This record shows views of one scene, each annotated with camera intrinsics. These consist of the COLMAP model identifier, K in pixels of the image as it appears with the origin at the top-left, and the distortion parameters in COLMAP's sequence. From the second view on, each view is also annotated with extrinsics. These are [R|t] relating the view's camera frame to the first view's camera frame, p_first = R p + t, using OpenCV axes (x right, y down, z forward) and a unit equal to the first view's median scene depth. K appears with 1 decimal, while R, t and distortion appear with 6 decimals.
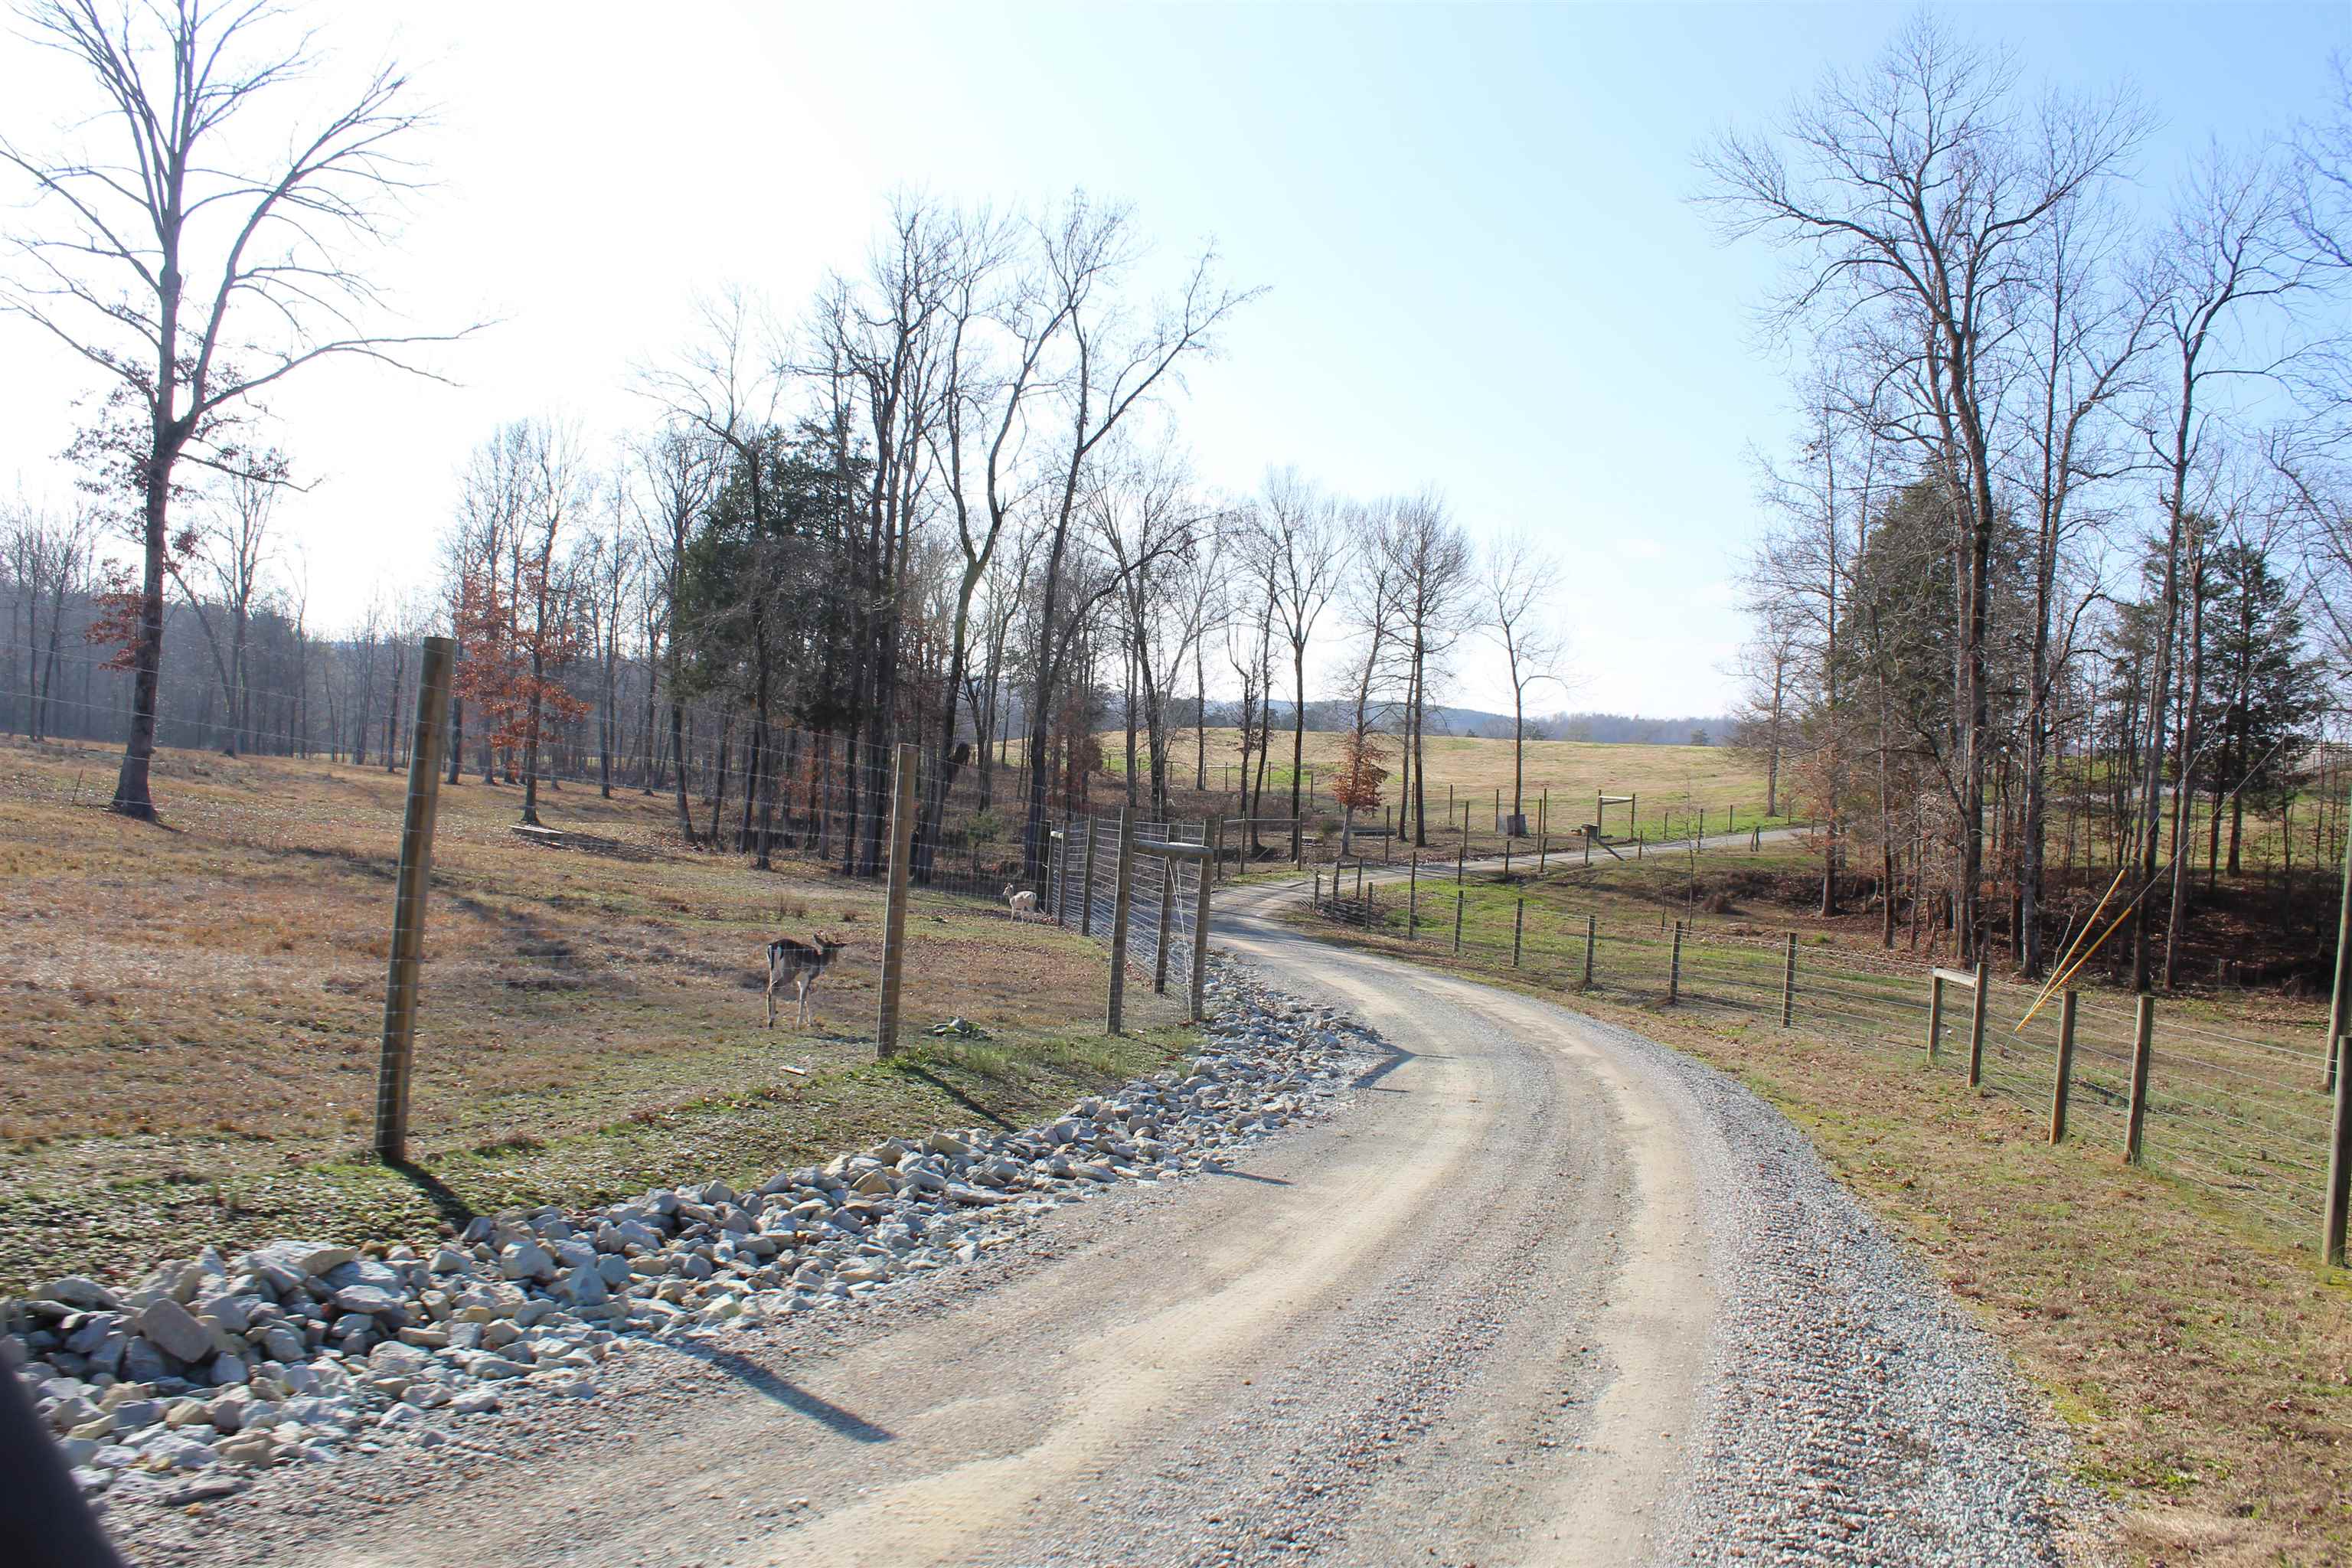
lens RADIAL K [[2408.2, 0, 1179.4], [0, 2408.2, 701.7], [0, 0, 1]] dist [-0.004705, -0.106699]
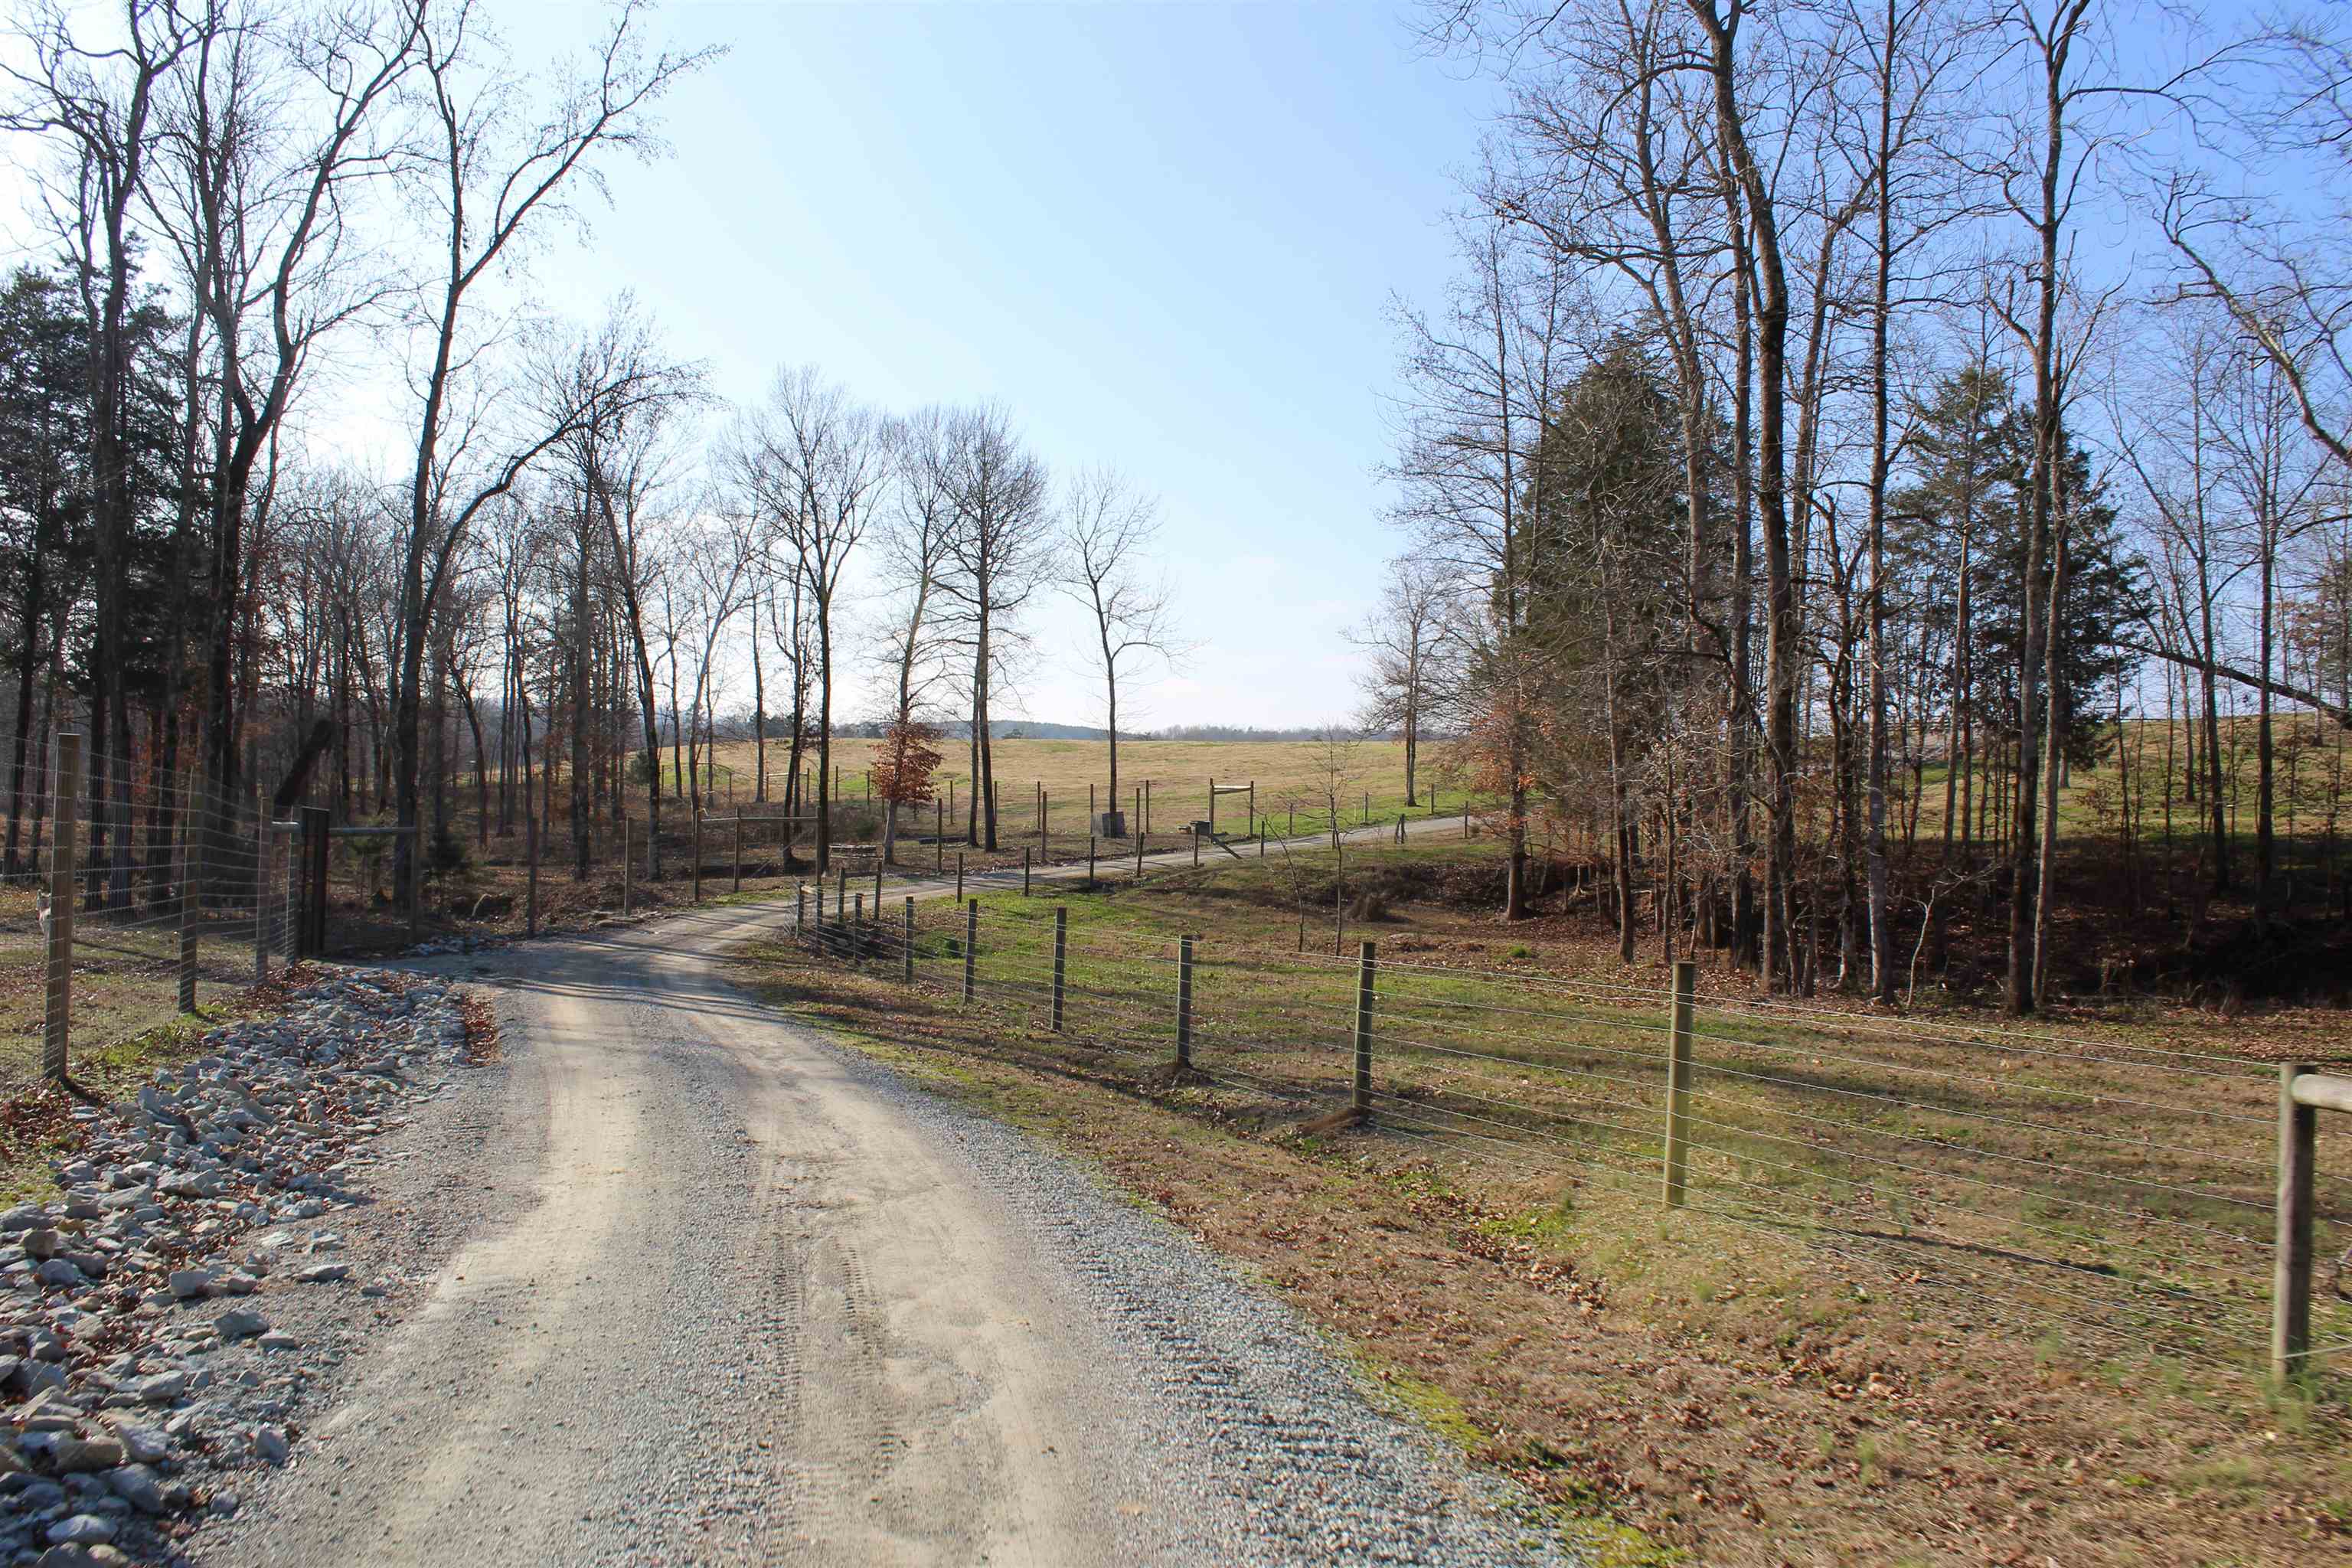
lens RADIAL K [[2445.5, 0, 1176.0], [0, 2445.5, 784.0], [0, 0, 1]] dist [-0.161464, 0.236329]
pose [[0.987164, -0.028137, 0.157209, 0.039067], [0.024311, 0.999361, 0.026204, 0.020001], [-0.157846, -0.022046, 0.987218, 0.219700]]
